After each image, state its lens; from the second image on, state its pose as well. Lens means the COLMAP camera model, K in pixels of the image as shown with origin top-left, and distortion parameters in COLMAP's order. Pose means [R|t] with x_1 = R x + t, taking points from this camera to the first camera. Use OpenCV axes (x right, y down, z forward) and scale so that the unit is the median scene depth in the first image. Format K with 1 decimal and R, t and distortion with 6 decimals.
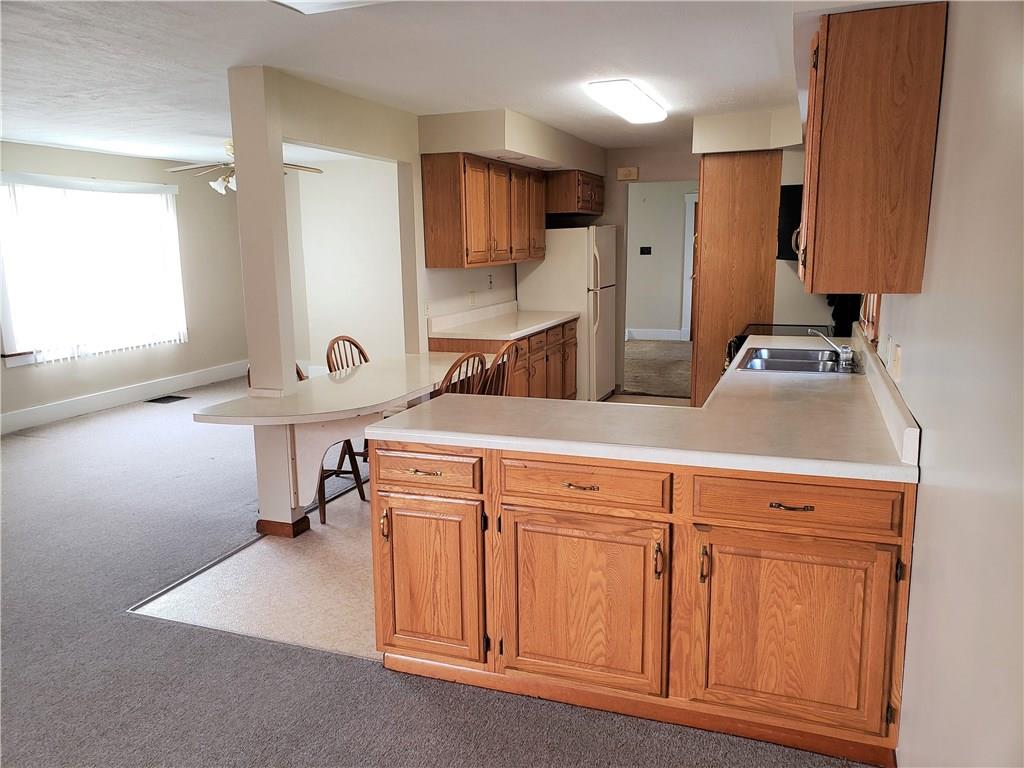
lens RADIAL K [[795.9, 0, 512.0], [0, 795.9, 384.0], [0, 0, 1]] dist [0.110394, -0.139100]
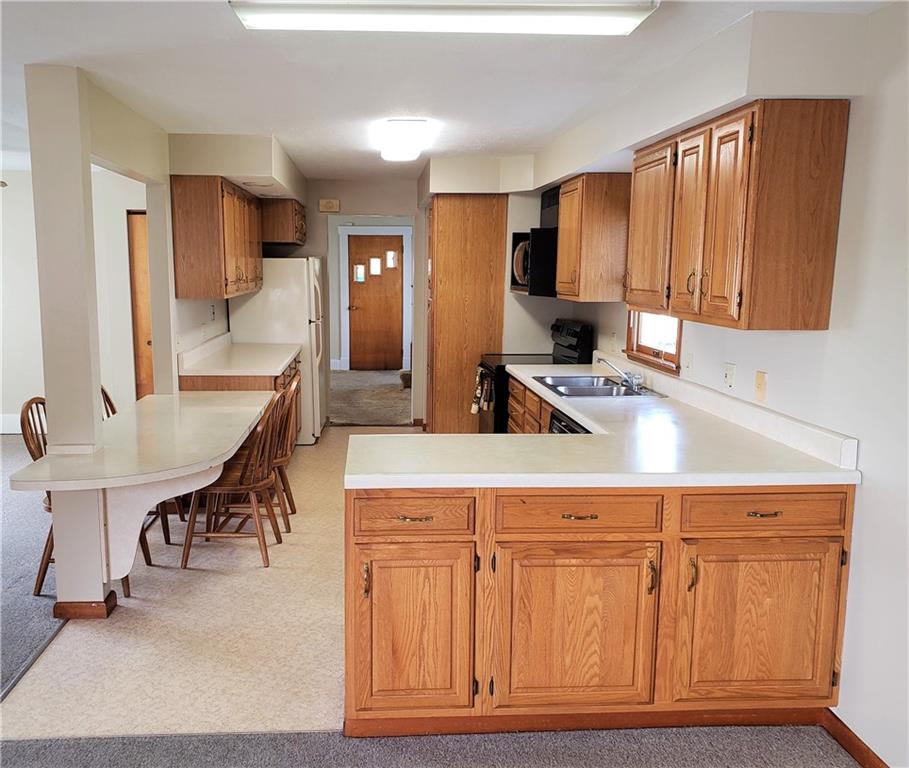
lens RADIAL K [[808.5, 0, 454.5], [0, 808.5, 384.0], [0, 0, 1]] dist [0.038734, -0.000521]
pose [[0.912087, -0.036039, 0.408410, -0.477302], [0.050766, 0.998391, -0.025275, -0.024606], [-0.406842, 0.043786, 0.912449, 0.093871]]
